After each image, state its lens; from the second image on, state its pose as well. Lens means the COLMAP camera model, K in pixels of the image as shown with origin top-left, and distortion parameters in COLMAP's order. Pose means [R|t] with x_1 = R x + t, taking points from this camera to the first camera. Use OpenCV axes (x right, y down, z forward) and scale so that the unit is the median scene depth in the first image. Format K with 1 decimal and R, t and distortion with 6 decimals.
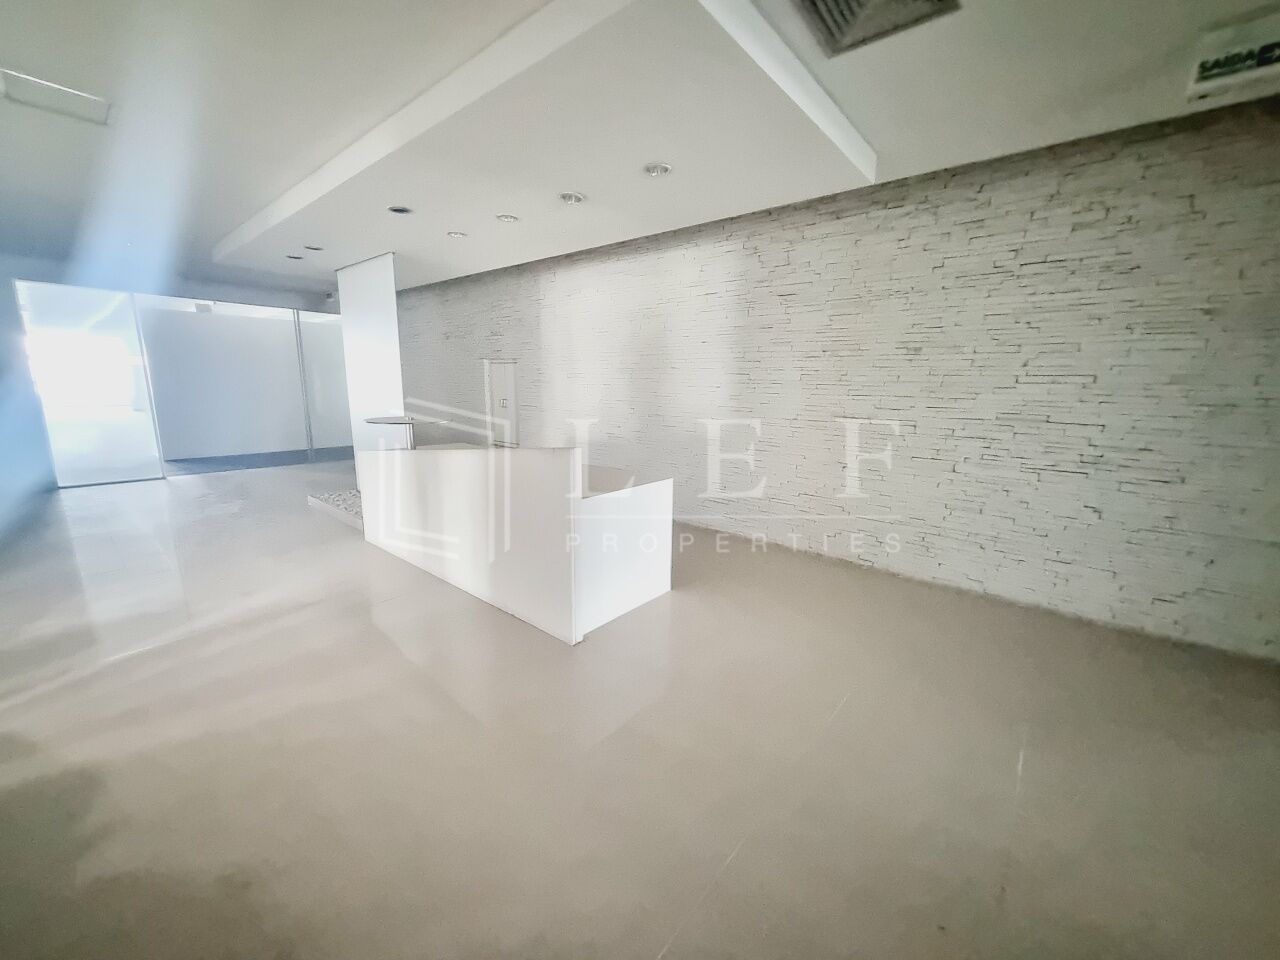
lens RADIAL K [[496.0, 0, 640.0], [0, 496.0, 480.0], [0, 0, 1]] dist [-0.007851, -0.000238]
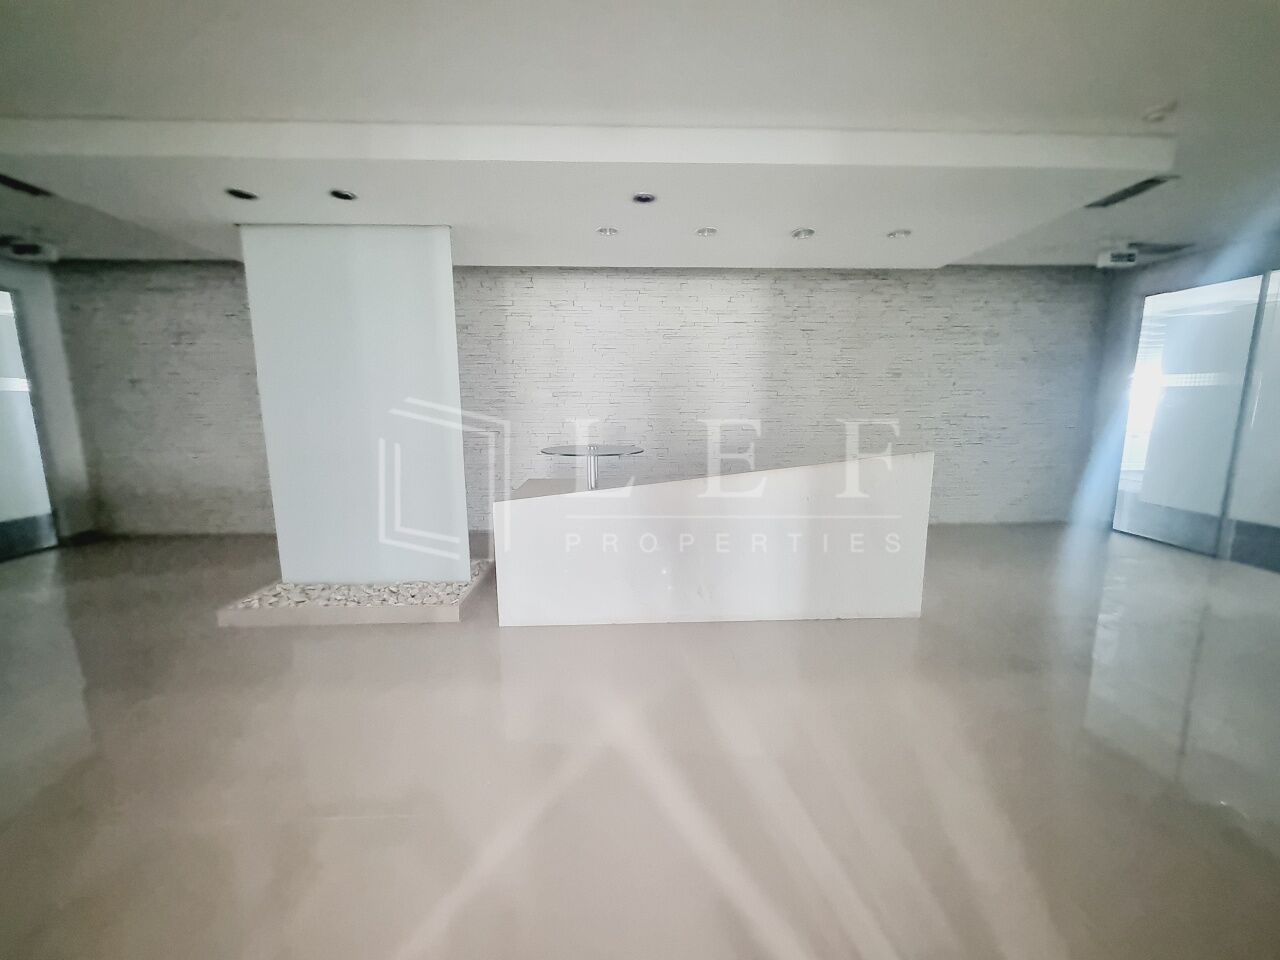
lens RADIAL K [[496.0, 0, 640.0], [0, 496.0, 480.0], [0, 0, 1]] dist [-0.007851, -0.000238]
pose [[0.740482, -0.107041, 0.663497, -1.062955], [0.148450, 0.988901, -0.006136, -0.049597], [-0.655476, 0.103040, 0.748154, 0.412790]]
